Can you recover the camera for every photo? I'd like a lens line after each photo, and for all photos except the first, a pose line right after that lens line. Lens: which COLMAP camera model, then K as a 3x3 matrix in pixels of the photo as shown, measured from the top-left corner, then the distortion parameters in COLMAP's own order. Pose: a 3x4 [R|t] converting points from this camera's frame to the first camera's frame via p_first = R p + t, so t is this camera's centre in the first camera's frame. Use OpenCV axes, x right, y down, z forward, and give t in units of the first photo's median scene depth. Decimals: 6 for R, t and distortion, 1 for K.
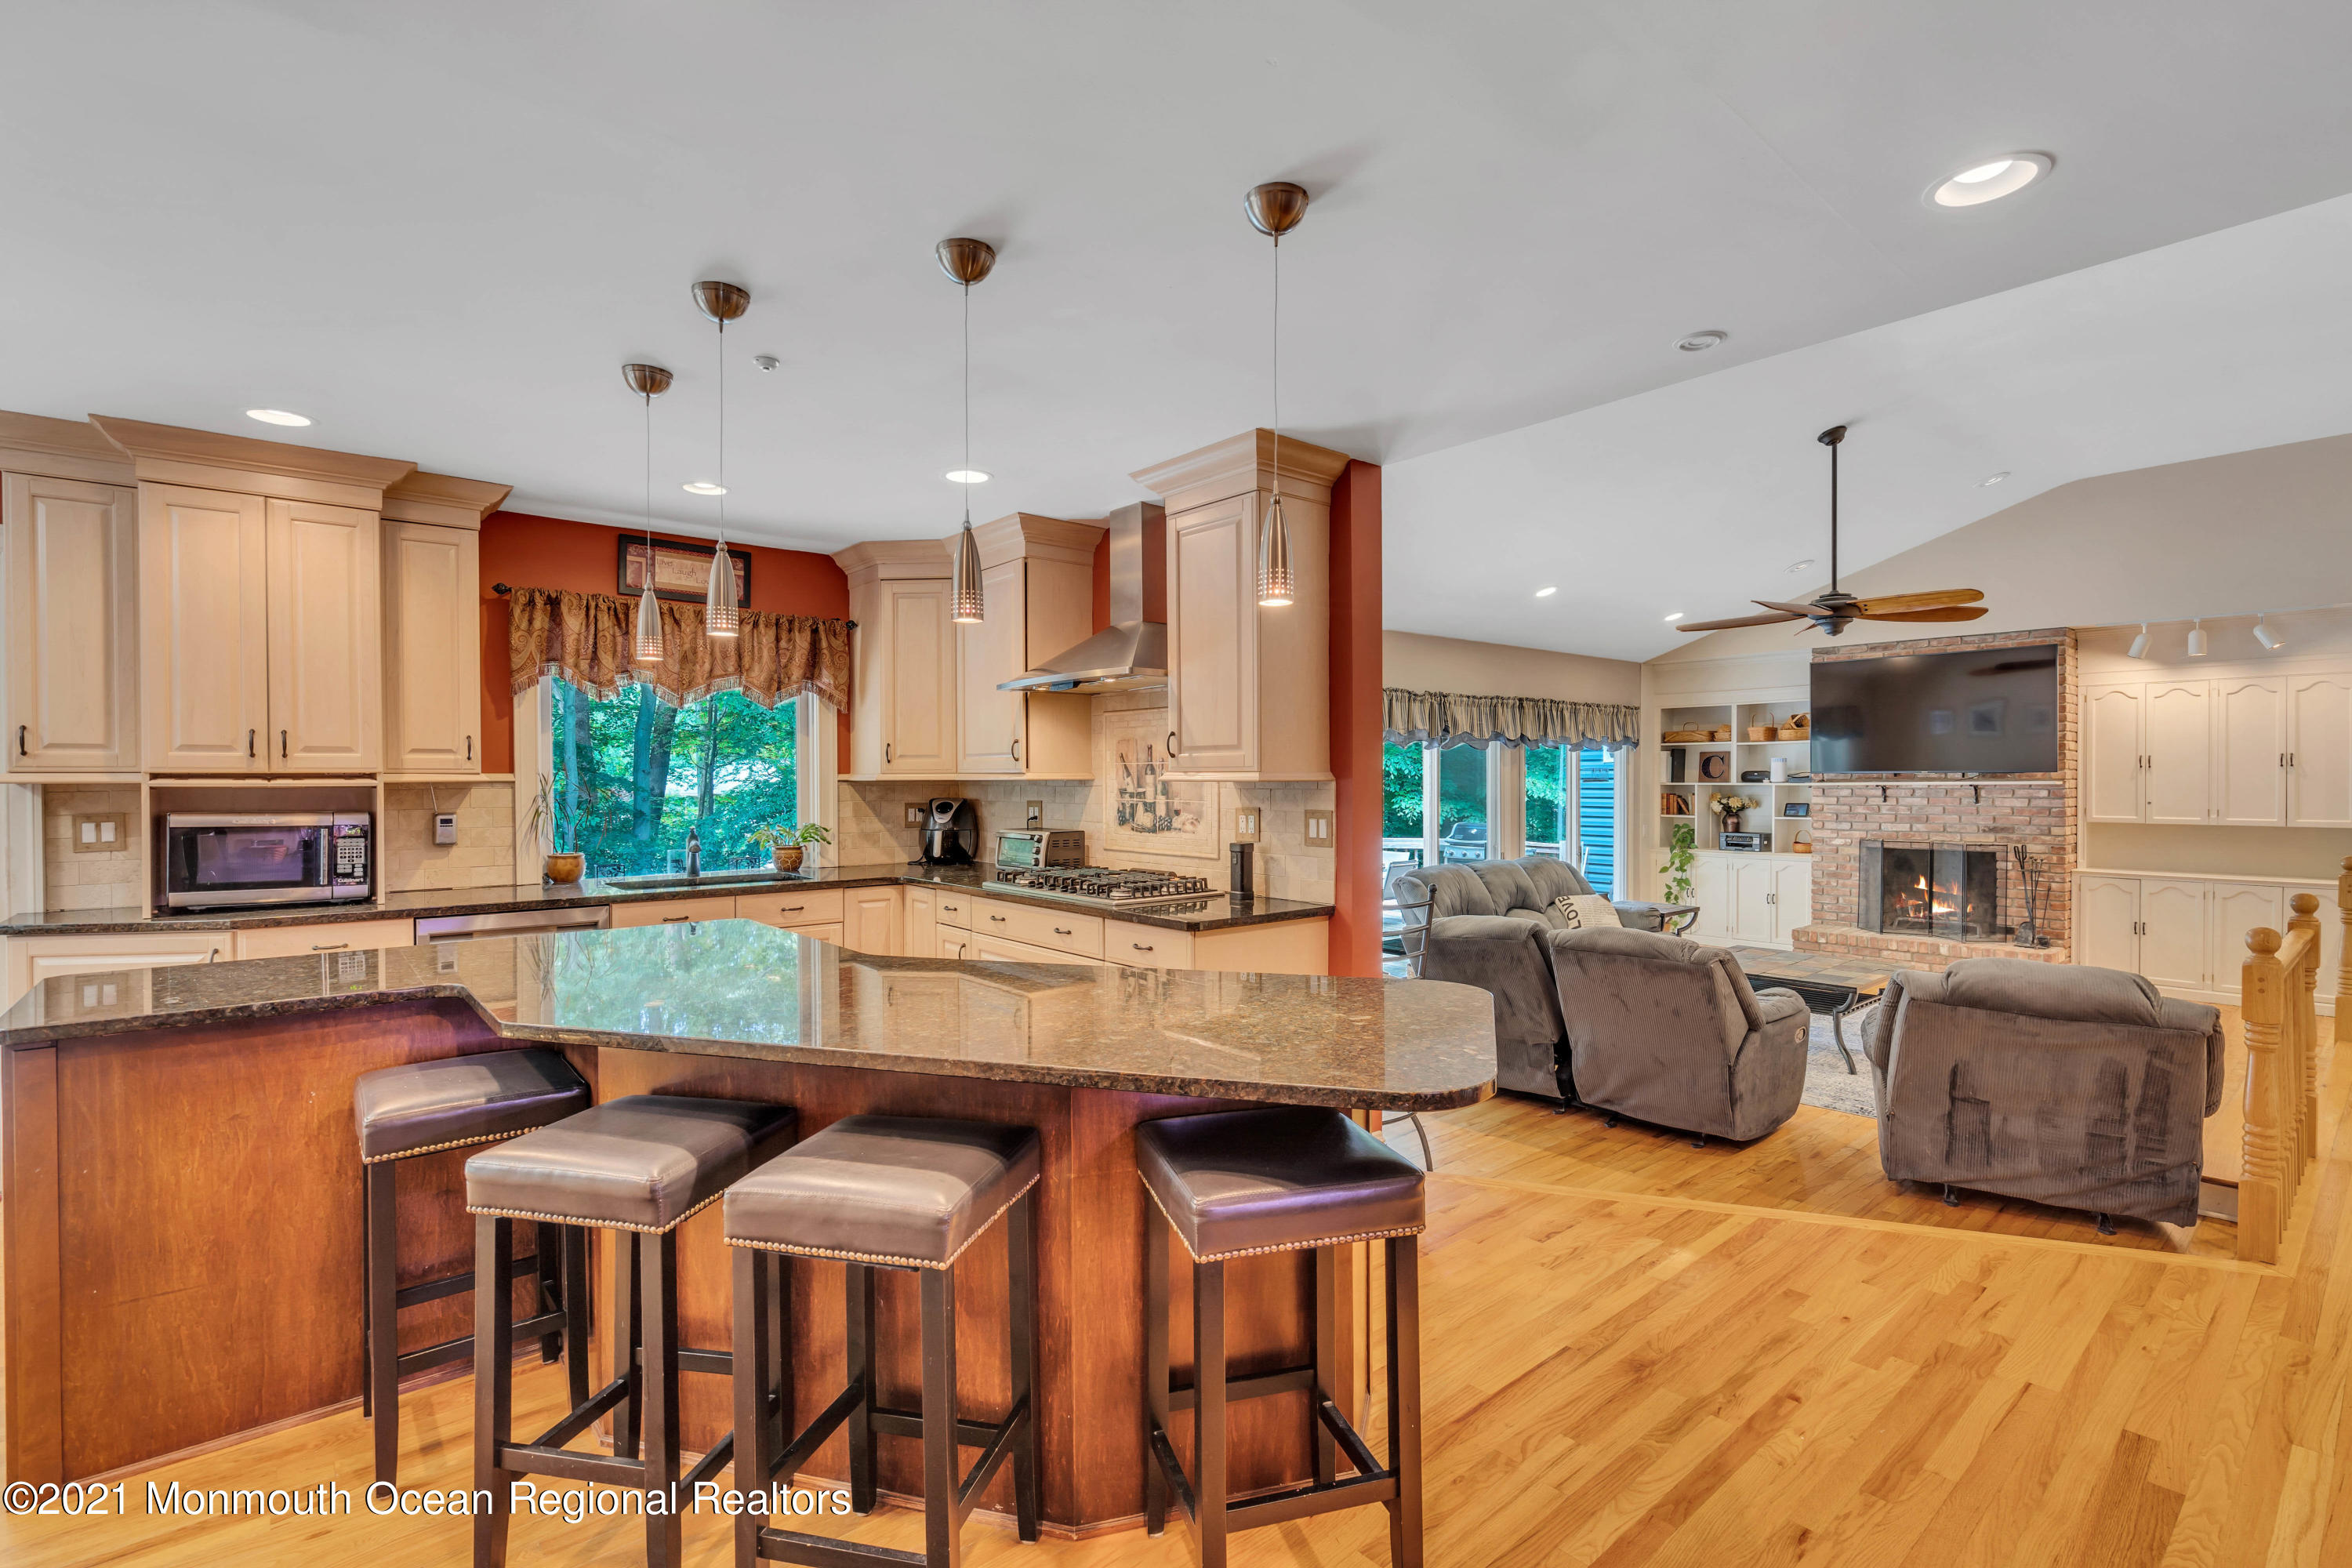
lens RADIAL K [[1063.9, 0, 1174.0], [0, 1063.9, 789.1], [0, 0, 1]] dist [-0.008763, 0.004560]
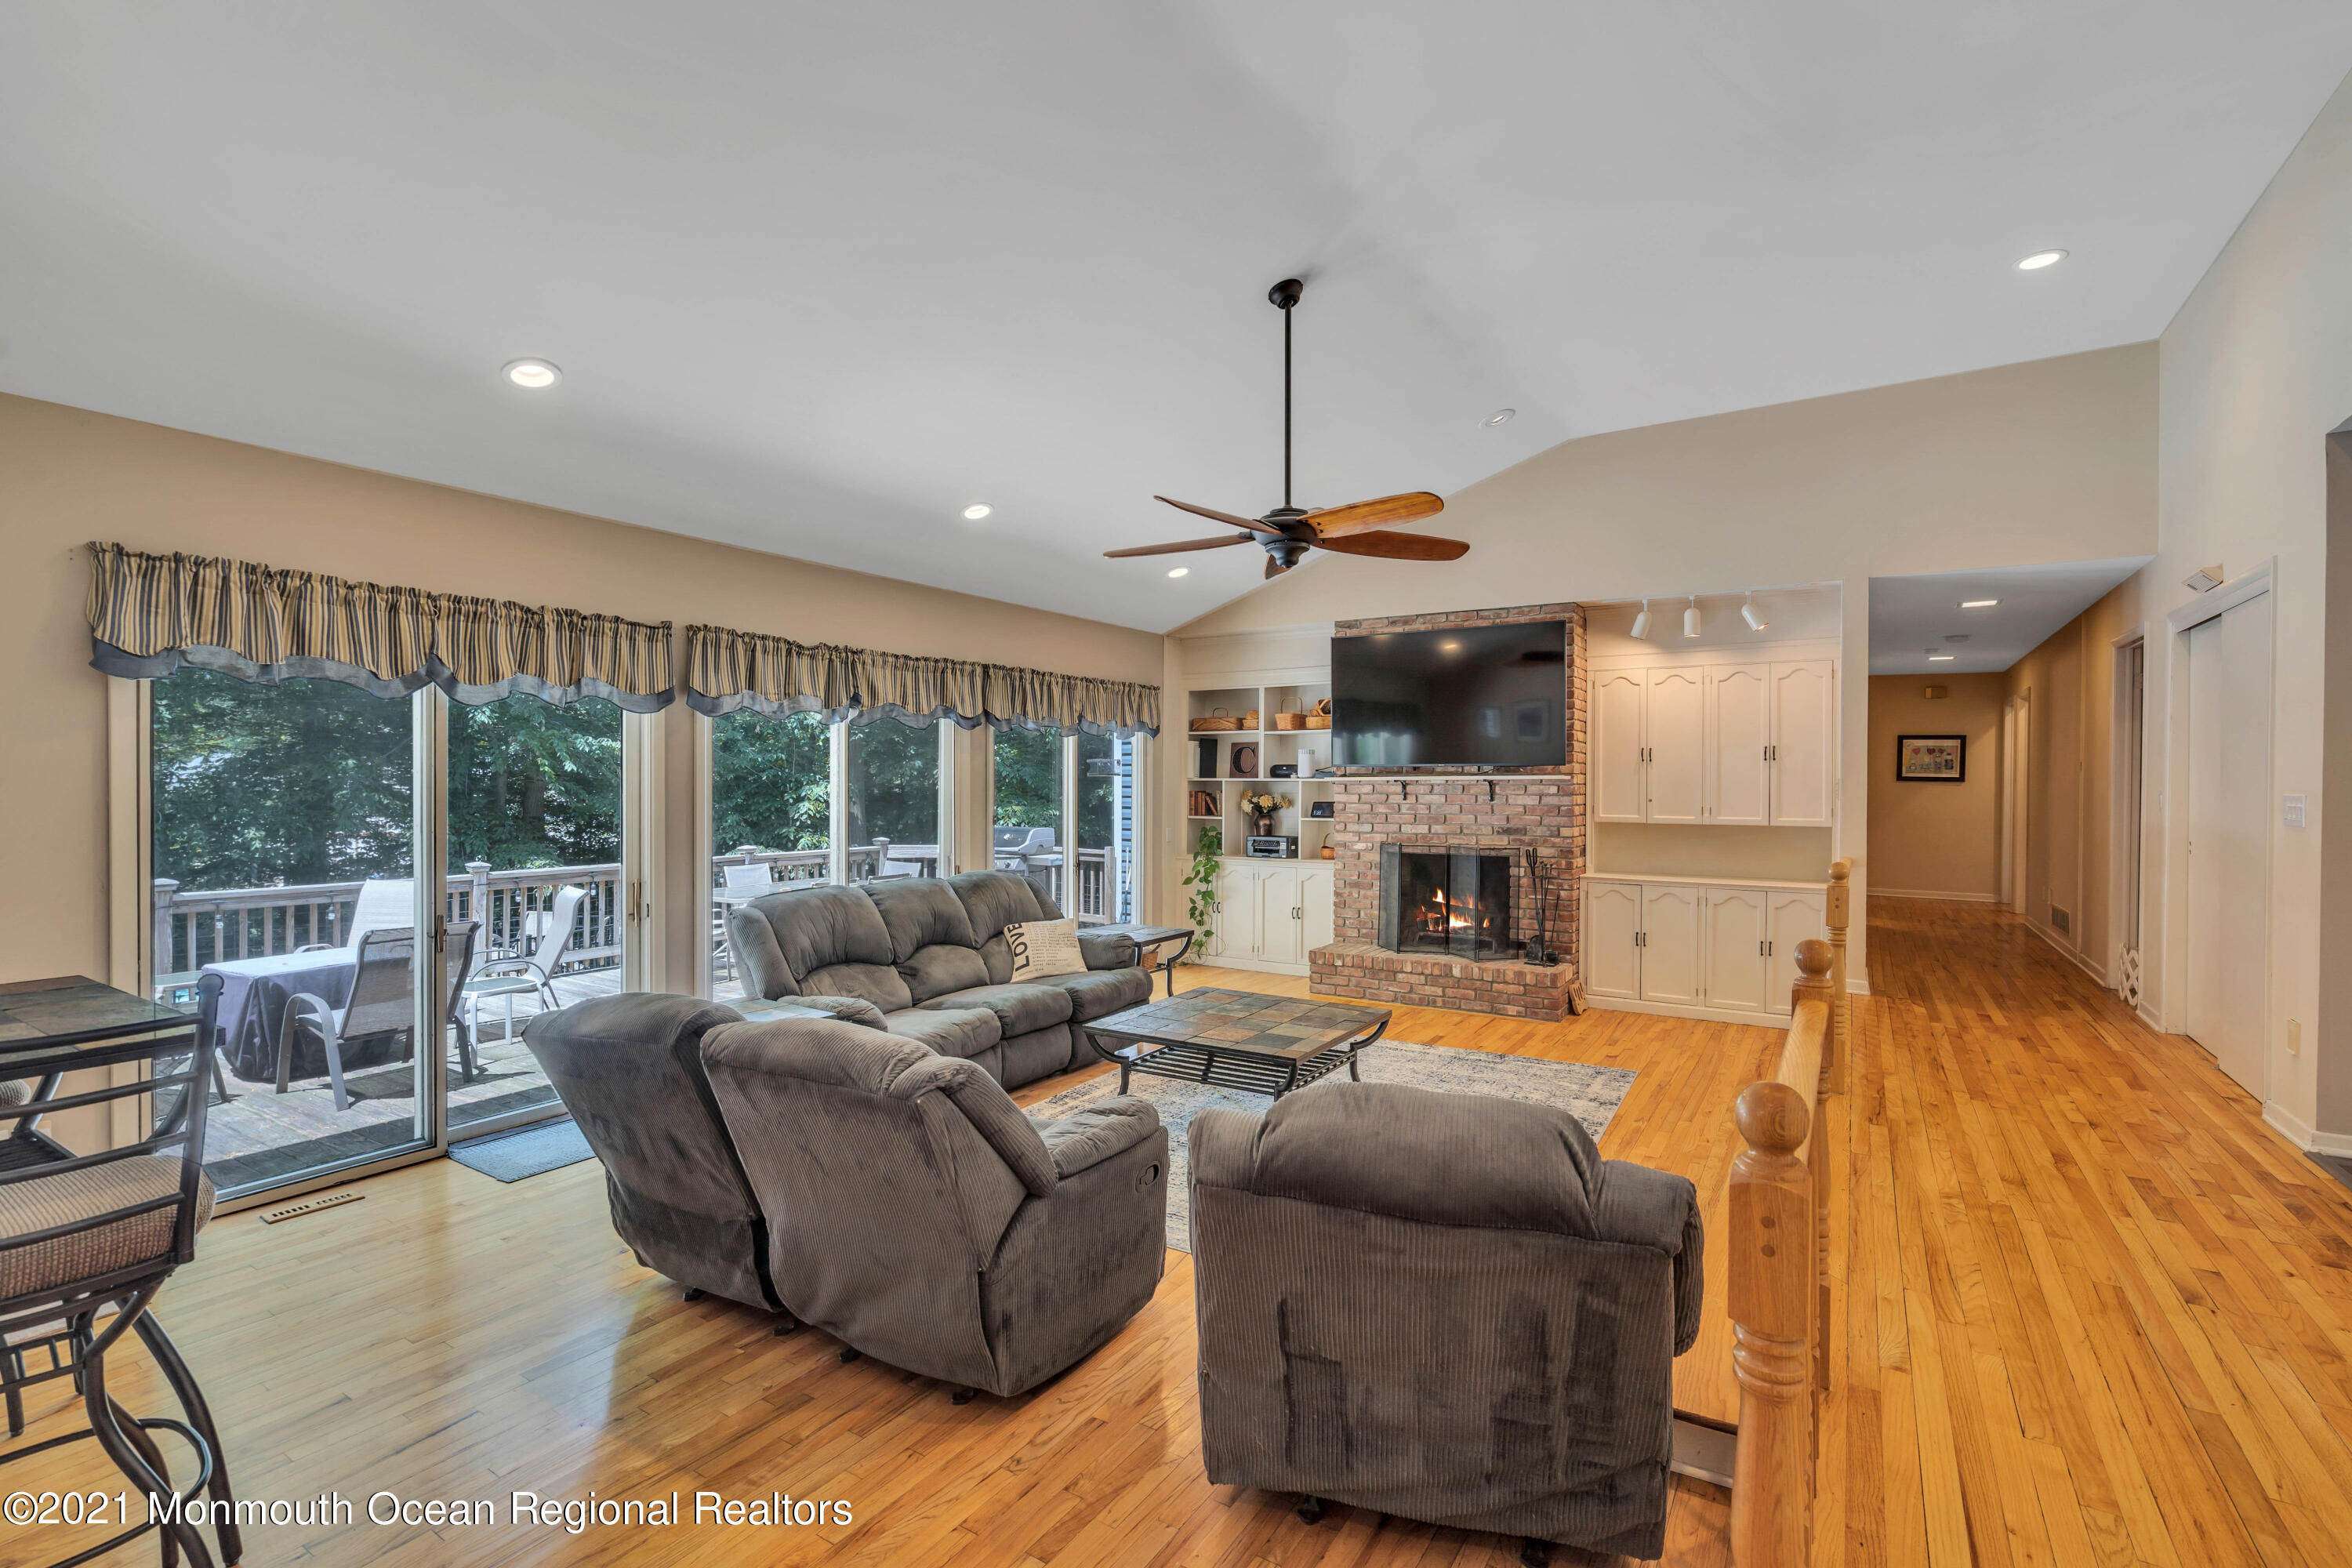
lens RADIAL K [[1063.9, 0, 1181.5], [0, 1063.9, 791.4], [0, 0, 1]] dist [-0.008763, 0.004560]
pose [[0.951721, 0.003607, 0.306944, 0.461467], [-0.003103, 0.999993, -0.002128, 0.015299], [-0.306949, 0.001073, 0.951725, 0.457816]]
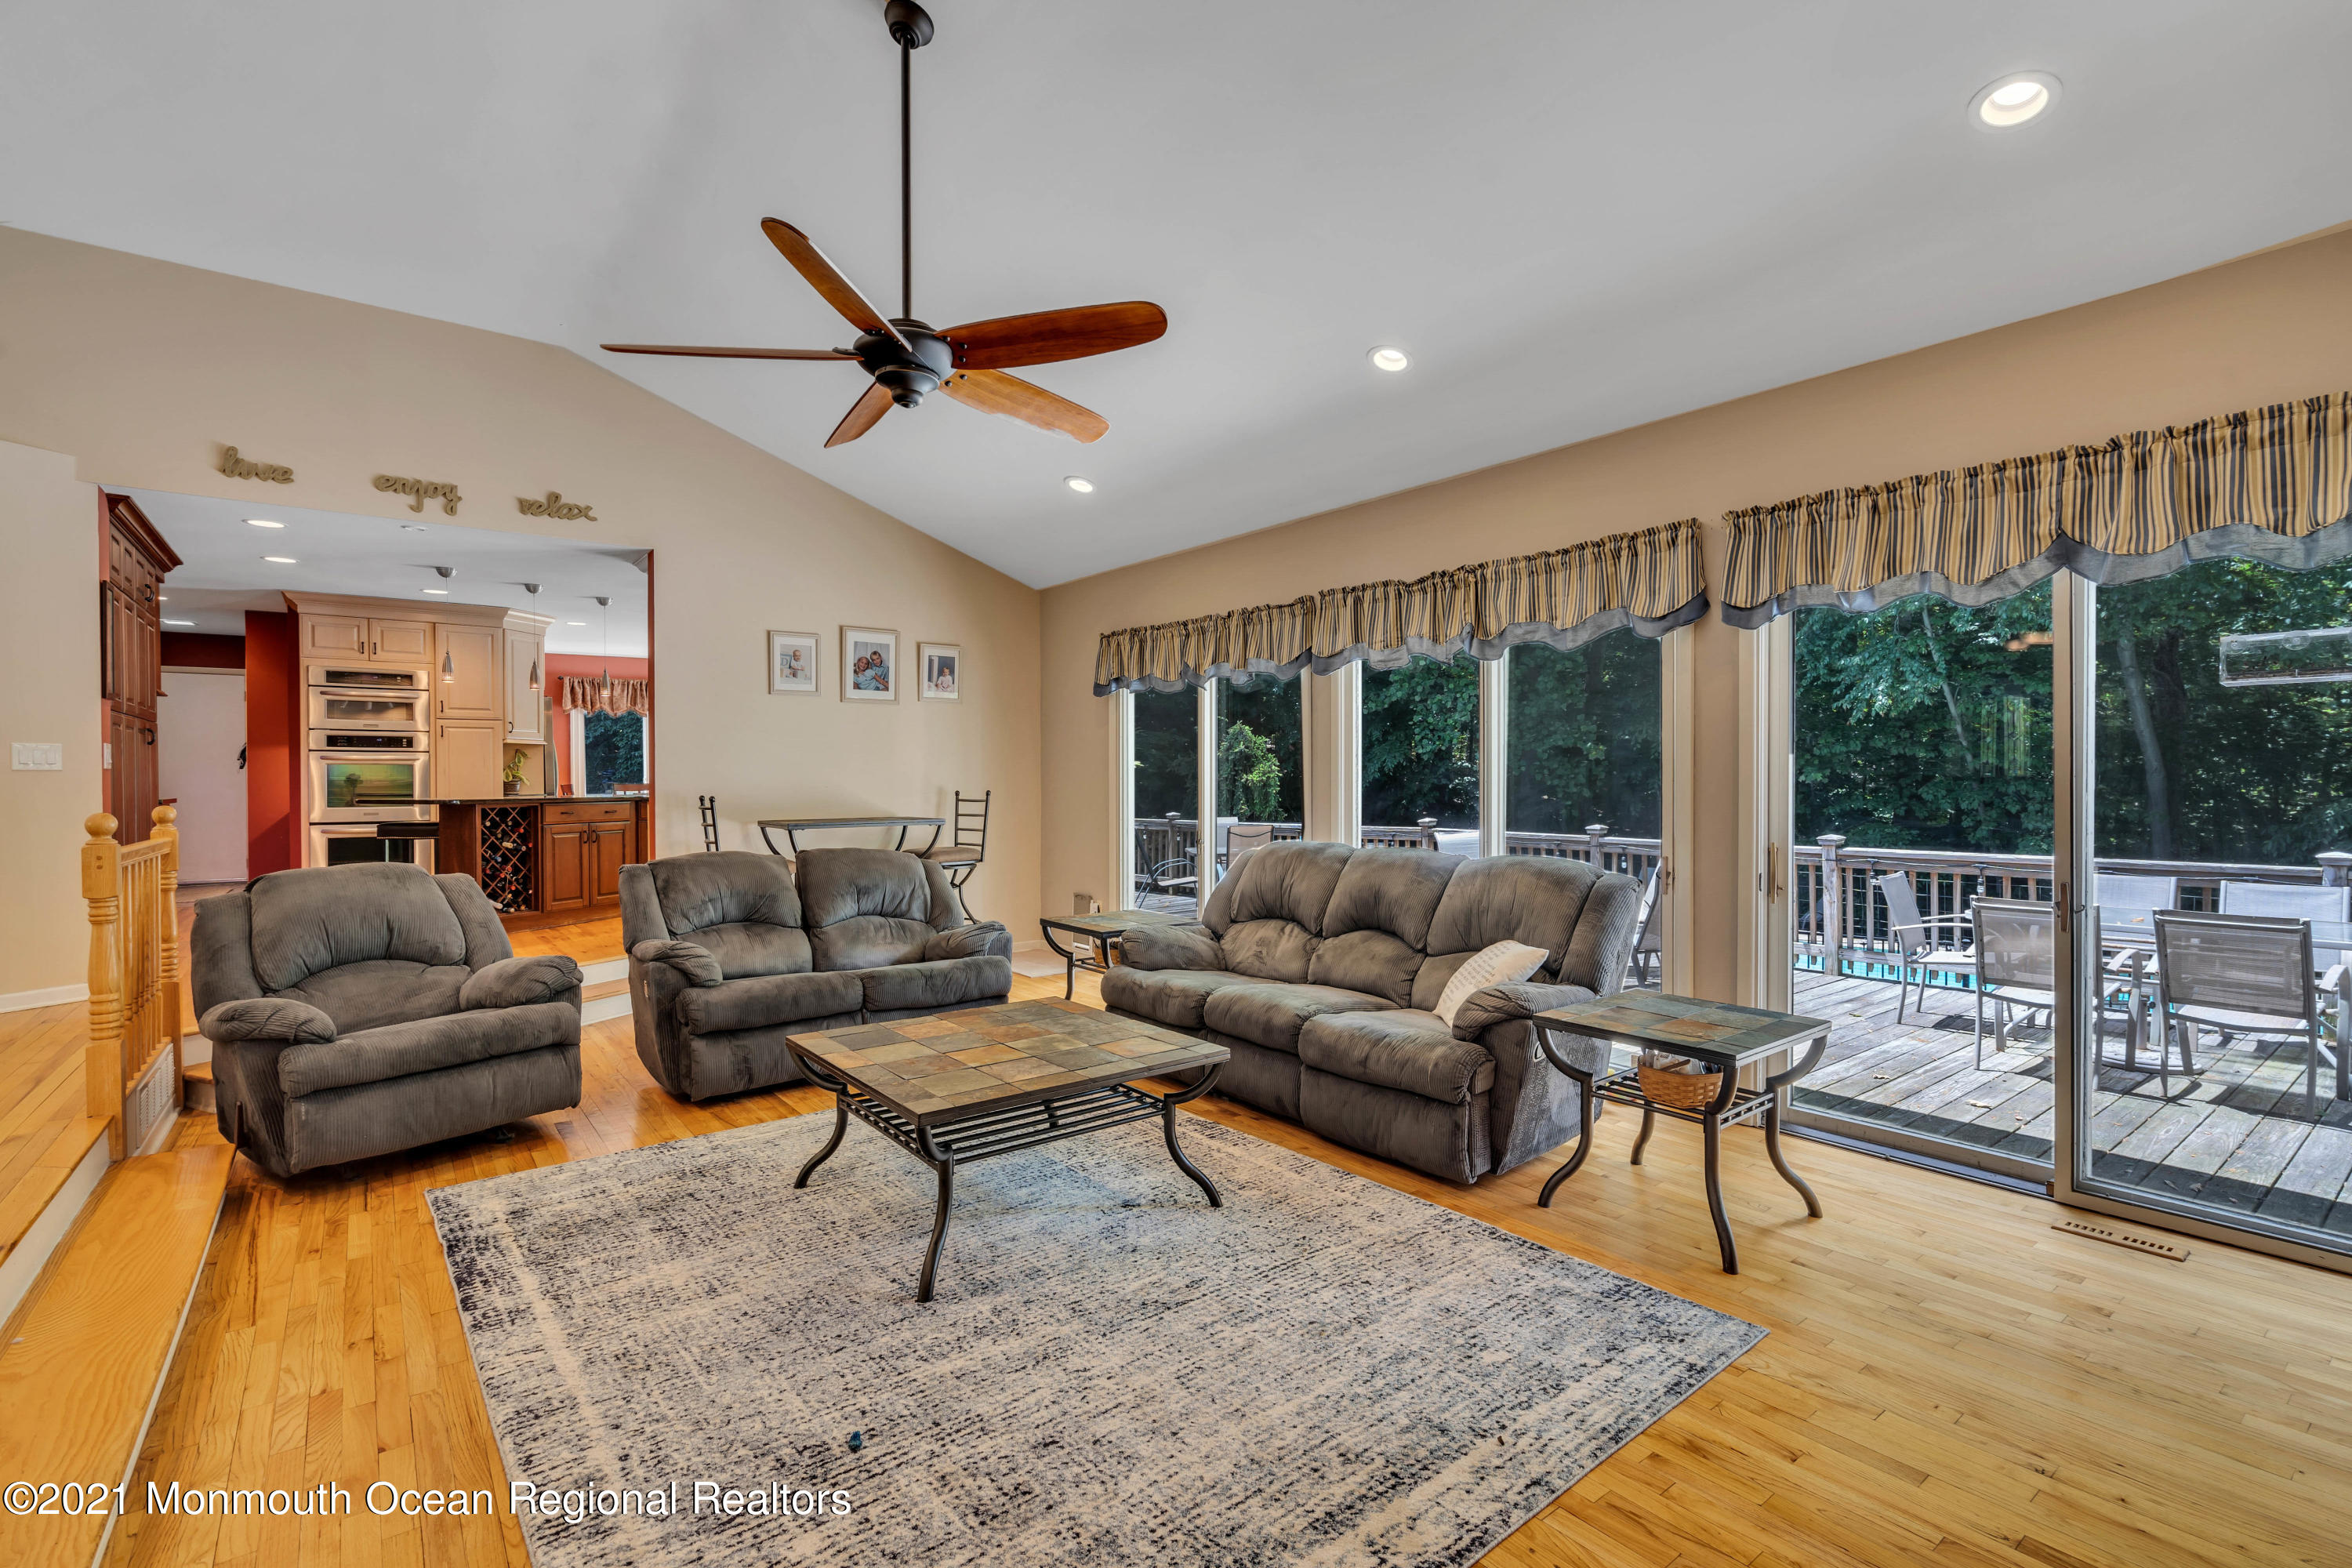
lens RADIAL K [[1063.9, 0, 1167.9], [0, 1063.9, 788.9], [0, 0, 1]] dist [-0.008763, 0.004560]
pose [[-0.044239, 0.010925, -0.998961, 1.622211], [-0.009805, 0.999887, 0.011369, 0.056867], [0.998973, 0.010298, -0.044127, 1.618088]]
